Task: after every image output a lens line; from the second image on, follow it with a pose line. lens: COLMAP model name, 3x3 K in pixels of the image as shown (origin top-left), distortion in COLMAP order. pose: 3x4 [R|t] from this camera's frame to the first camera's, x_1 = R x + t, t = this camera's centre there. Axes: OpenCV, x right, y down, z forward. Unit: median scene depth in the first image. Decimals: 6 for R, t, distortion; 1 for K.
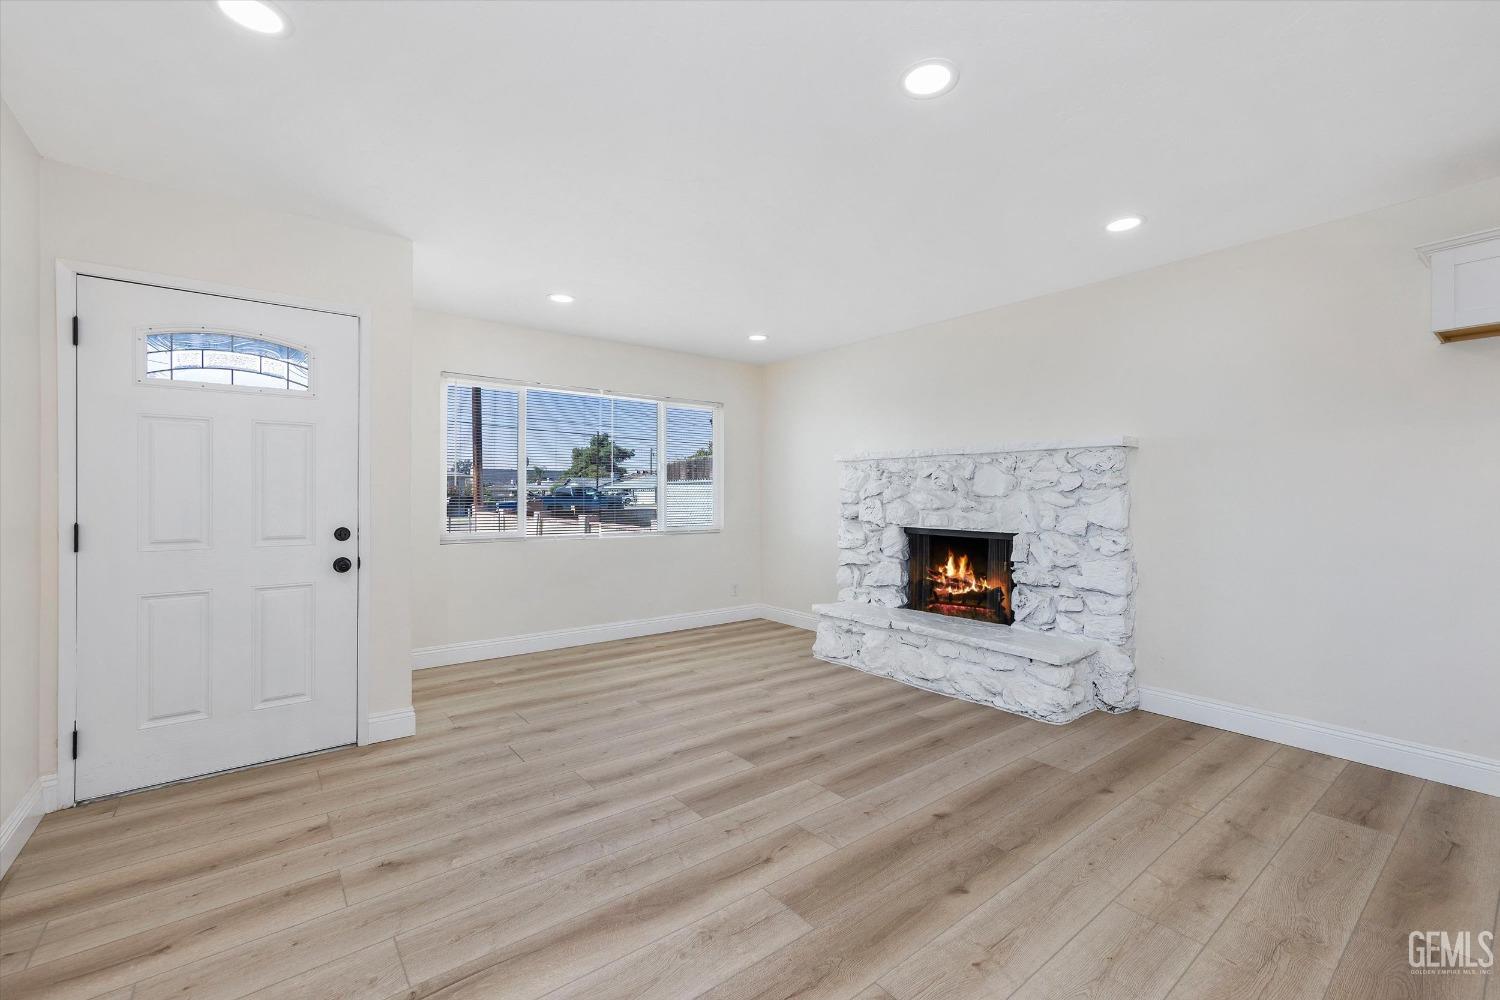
lens RADIAL K [[635.8, 0, 750.0], [0, 635.8, 500.0], [0, 0, 1]] dist [0.001661, 0.000282]
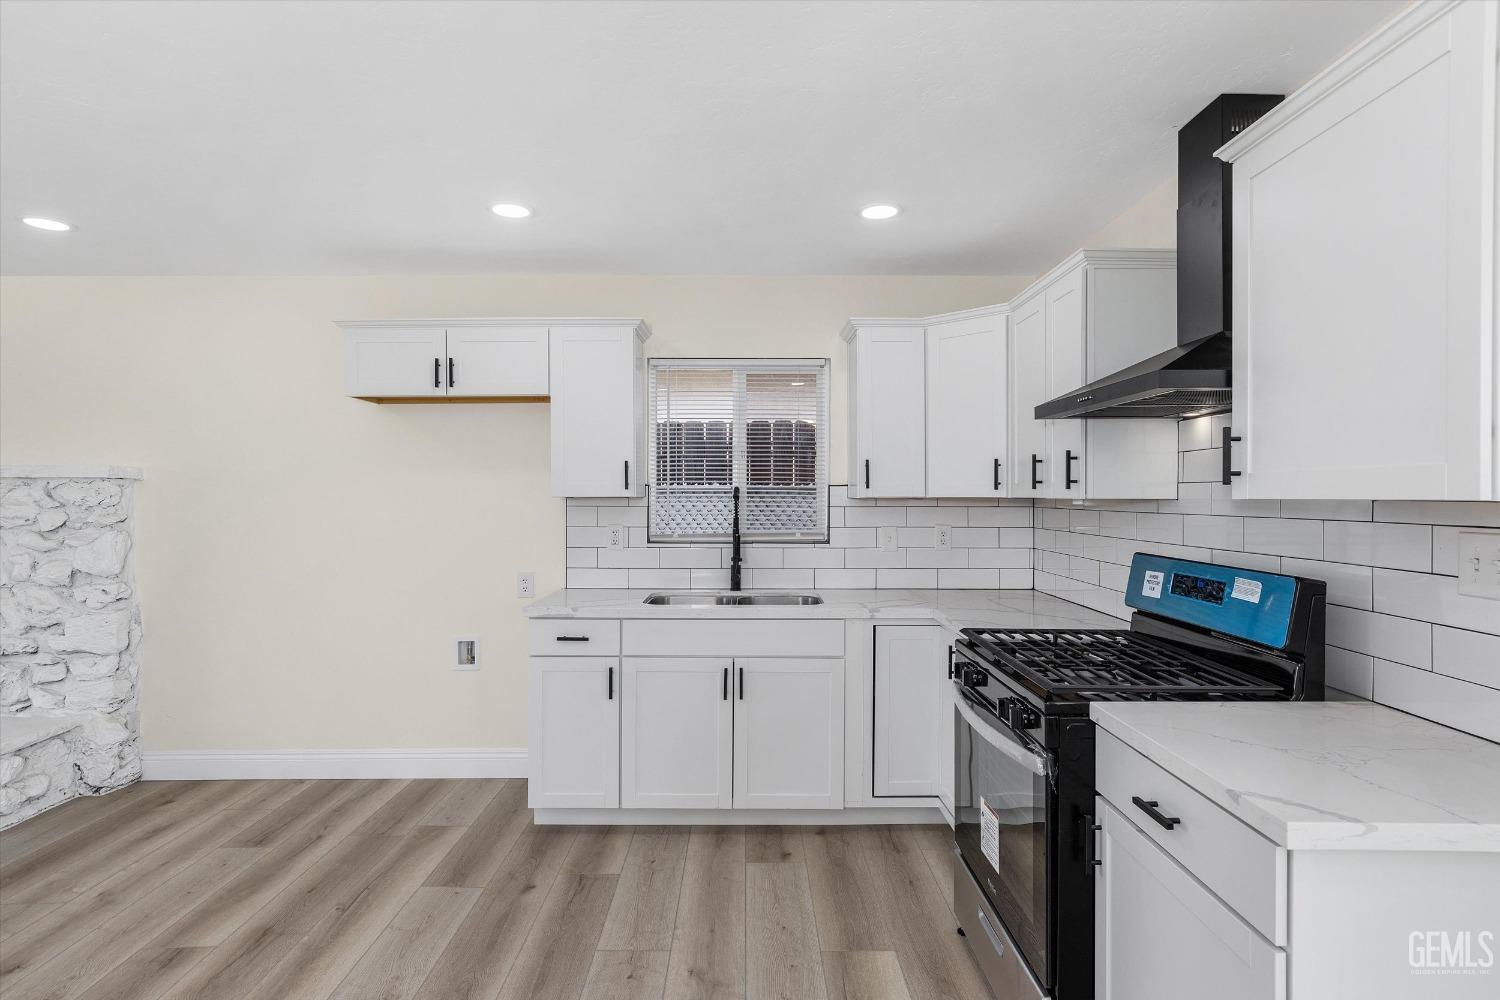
lens RADIAL K [[783.8, 0, 750.0], [0, 783.8, 500.0], [0, 0, 1]] dist [0.004025, 0.000835]
pose [[0.608226, -0.010704, 0.793692, 0.268177], [0.010675, 0.999929, 0.005306, -0.052006], [-0.793692, 0.005245, 0.608297, -0.318133]]
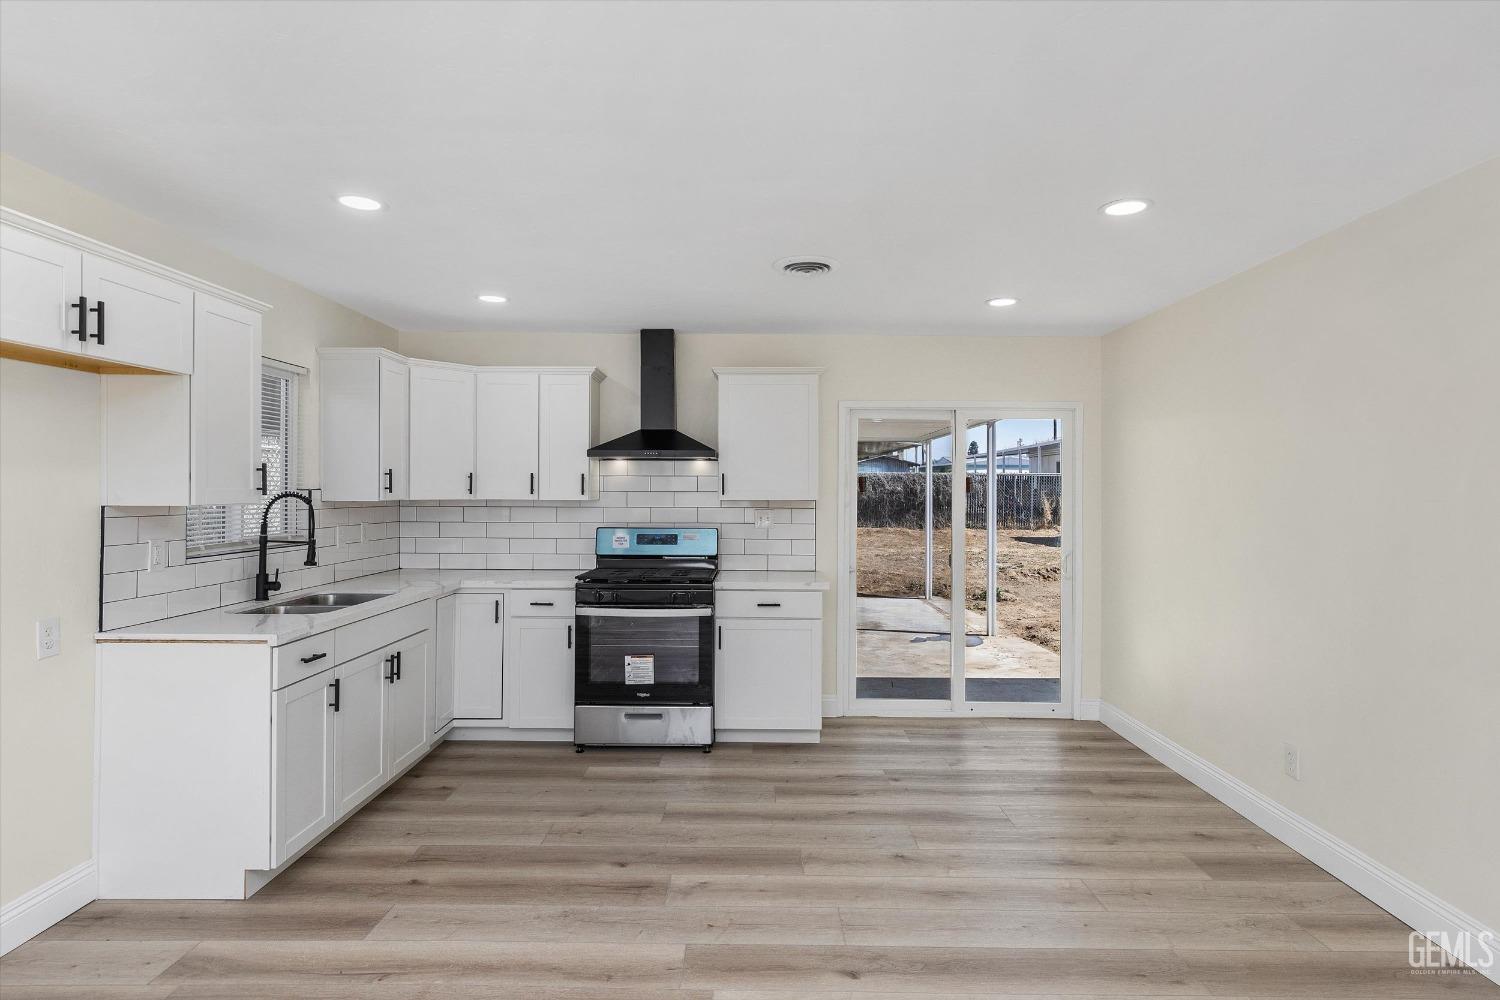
lens RADIAL K [[783.8, 0, 750.0], [0, 783.8, 500.0], [0, 0, 1]] dist [0.004025, 0.000835]
pose [[-0.785883, -0.015246, 0.618187, -0.014469], [-0.001907, 0.999751, 0.022232, -0.076430], [-0.618372, 0.016293, -0.785717, 0.745556]]
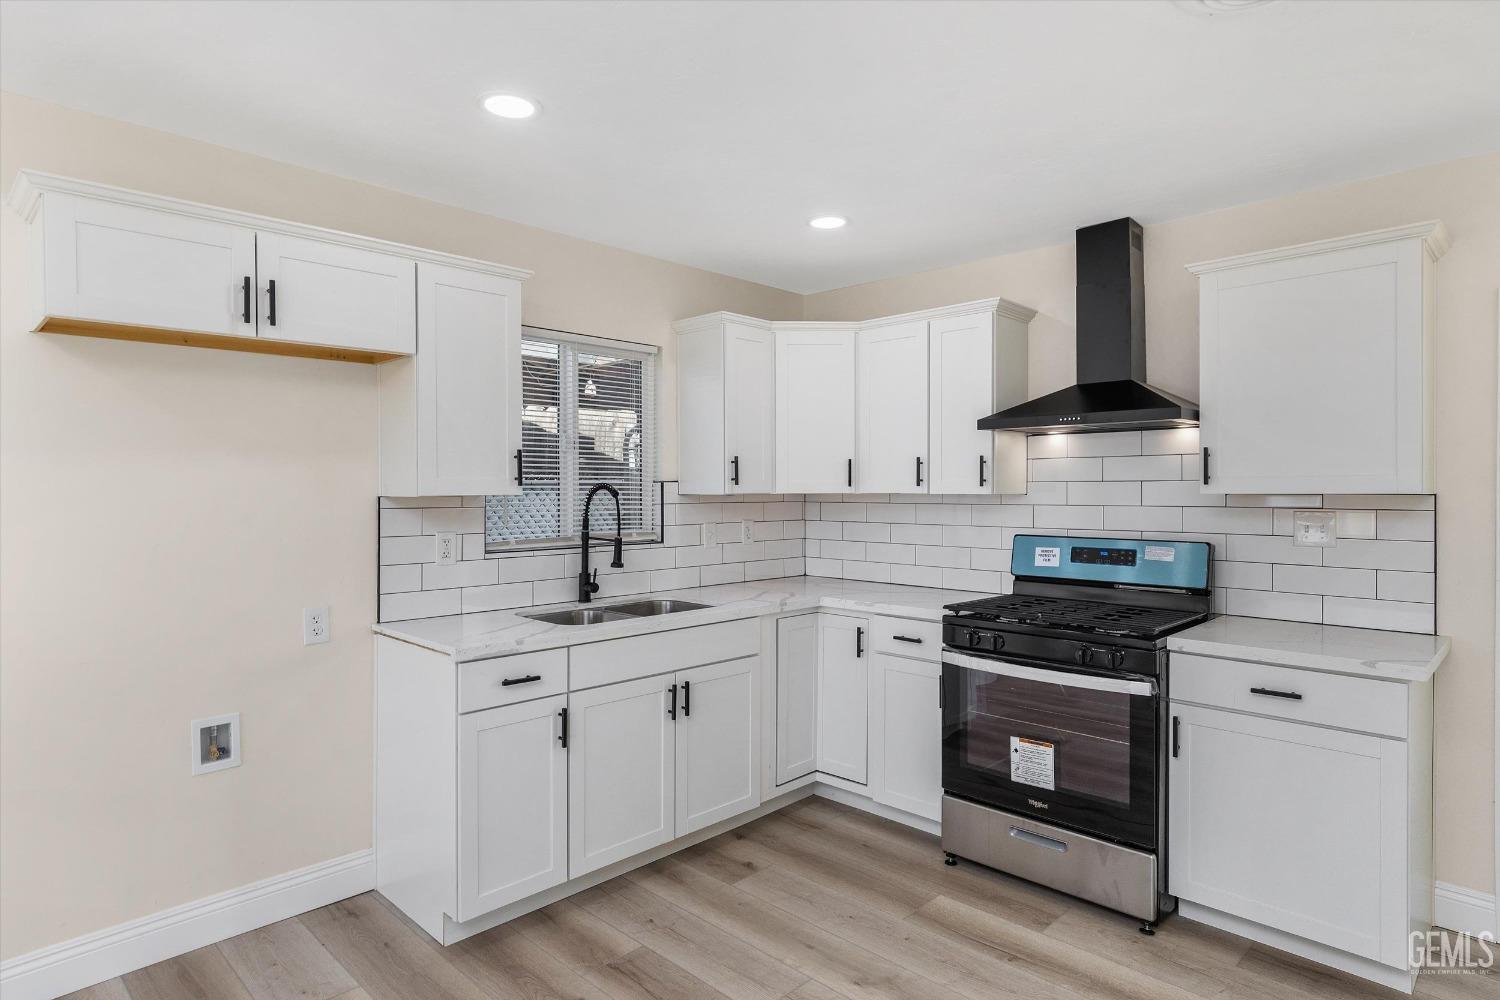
lens RADIAL K [[826.5, 0, 750.0], [0, 826.5, 500.0], [0, 0, 1]] dist [0.000111, 0.000126]
pose [[-0.140079, -0.017480, 0.989986, 0.112043], [0.011045, 0.999754, 0.019215, -0.060634], [-0.990079, 0.013626, -0.139851, 0.285293]]
